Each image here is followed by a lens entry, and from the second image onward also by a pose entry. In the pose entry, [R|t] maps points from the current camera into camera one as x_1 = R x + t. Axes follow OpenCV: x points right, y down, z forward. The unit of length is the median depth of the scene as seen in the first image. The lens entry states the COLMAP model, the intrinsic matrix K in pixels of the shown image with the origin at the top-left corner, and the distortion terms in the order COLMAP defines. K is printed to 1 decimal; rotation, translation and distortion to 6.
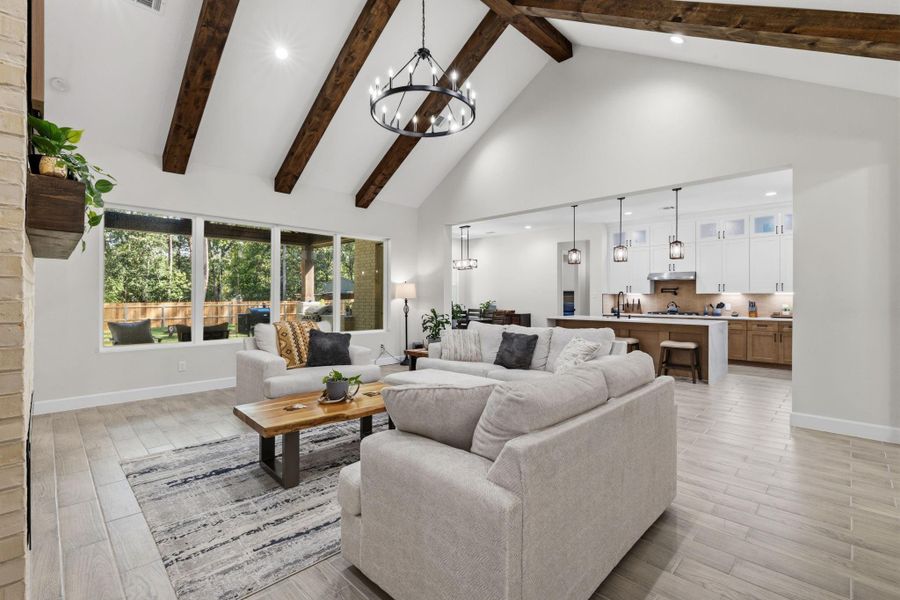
lens RADIAL K [[406.4, 0, 450.0], [0, 406.4, 300.0], [0, 0, 1]] dist [0.000056, -0.000035]
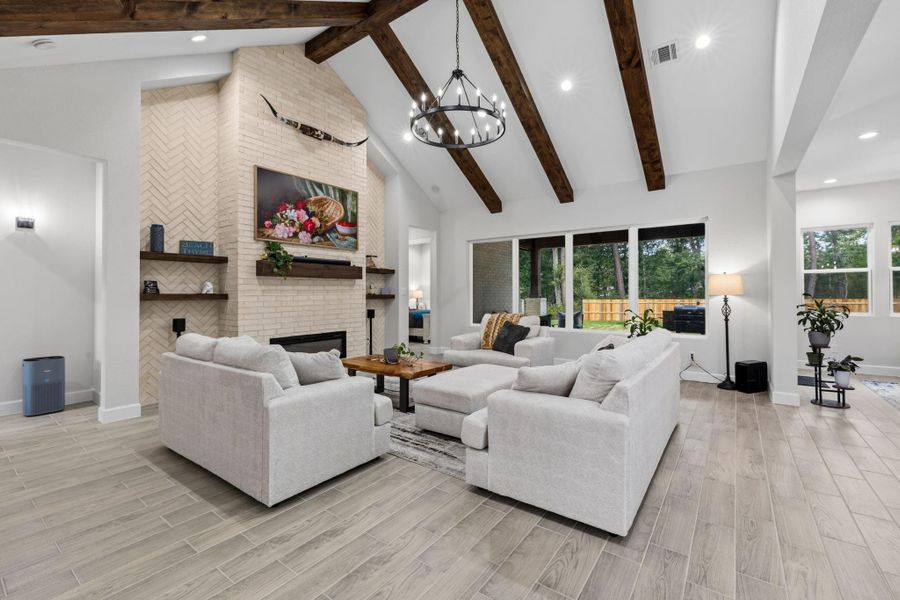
lens RADIAL K [[385.5, 0, 451.6], [0, 385.5, 292.1], [0, 0, 1]] dist [0.004221, 0.000340]
pose [[0.142020, -0.008934, -0.989823, 0.497051], [-0.005216, 0.999939, -0.009773, -0.000741], [0.989850, 0.006551, 0.141965, 0.426822]]
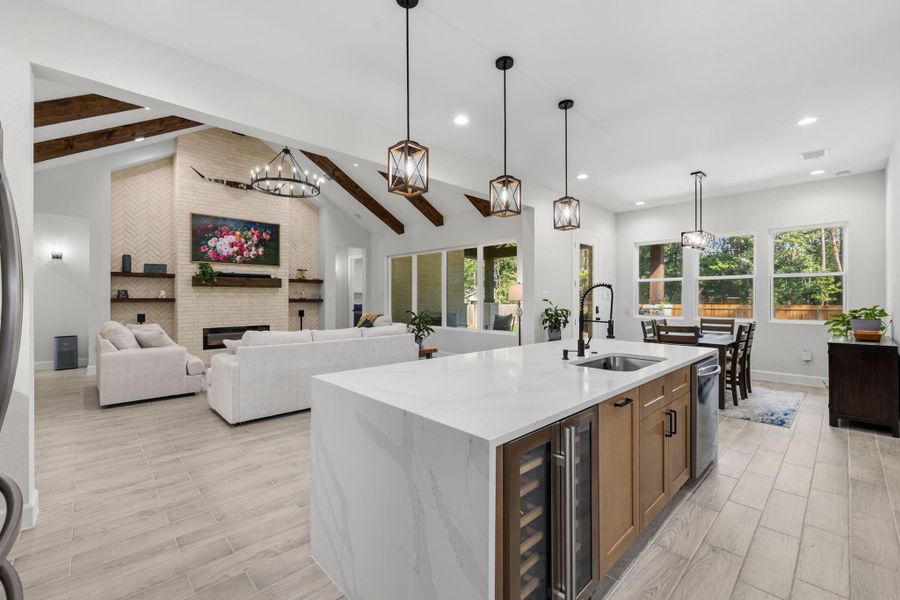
lens RADIAL K [[375.4, 0, 450.0], [0, 375.4, 300.0], [0, 0, 1]] dist [-0.000062, -0.000174]
pose [[-0.031186, 0.001645, -0.999512, 0.796434], [-0.008788, 0.999960, 0.001920, -0.007016], [0.999475, 0.008844, -0.031170, 0.990776]]
